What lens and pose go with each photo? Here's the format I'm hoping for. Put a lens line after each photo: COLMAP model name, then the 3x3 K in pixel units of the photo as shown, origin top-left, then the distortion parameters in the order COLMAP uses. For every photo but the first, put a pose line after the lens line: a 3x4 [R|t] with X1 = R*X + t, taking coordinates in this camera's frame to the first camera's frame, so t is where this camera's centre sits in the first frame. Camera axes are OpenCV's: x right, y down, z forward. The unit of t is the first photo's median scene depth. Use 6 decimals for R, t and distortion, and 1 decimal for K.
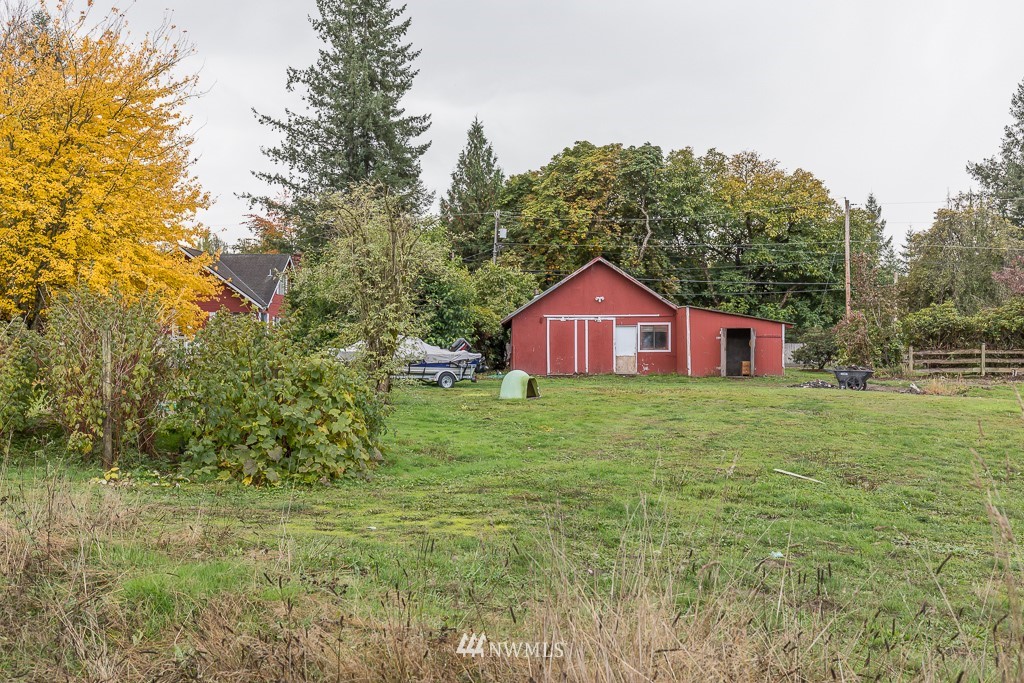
lens RADIAL K [[1034.0, 0, 512.0], [0, 1034.0, 341.5], [0, 0, 1]] dist [-0.011242, 0.000000]
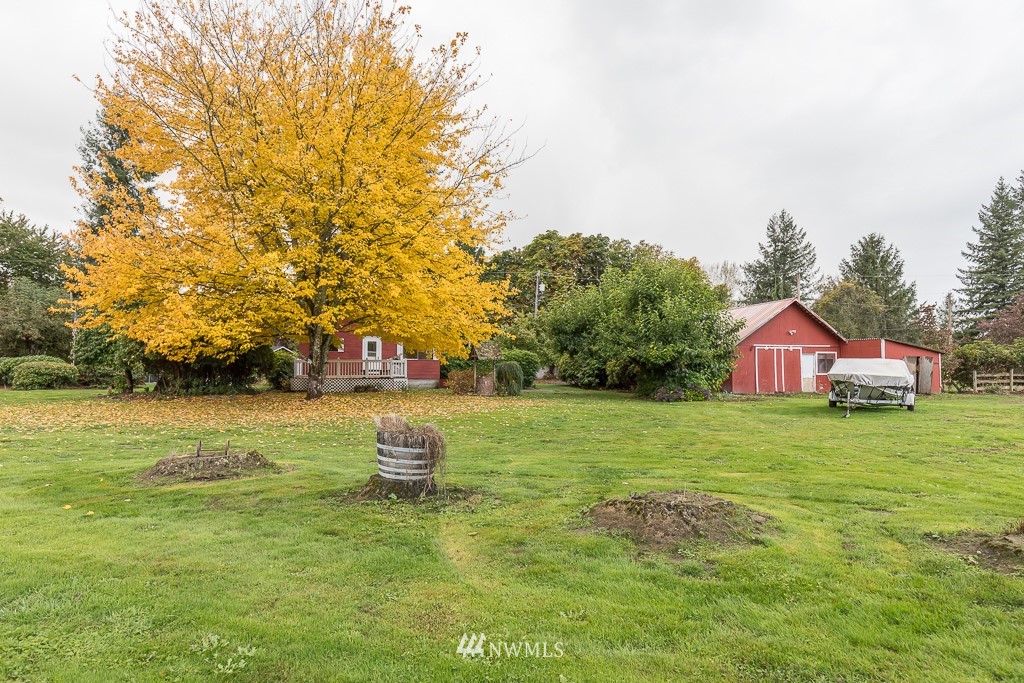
lens RADIAL K [[588.7, 0, 512.1], [0, 588.7, 342.4], [0, 0, 1]] dist [0.003134, 0.000376]
pose [[0.945764, 0.018549, 0.324326, -0.463657], [-0.004254, 0.998990, -0.044730, 0.004457], [-0.324828, 0.040925, 0.944887, 0.438475]]
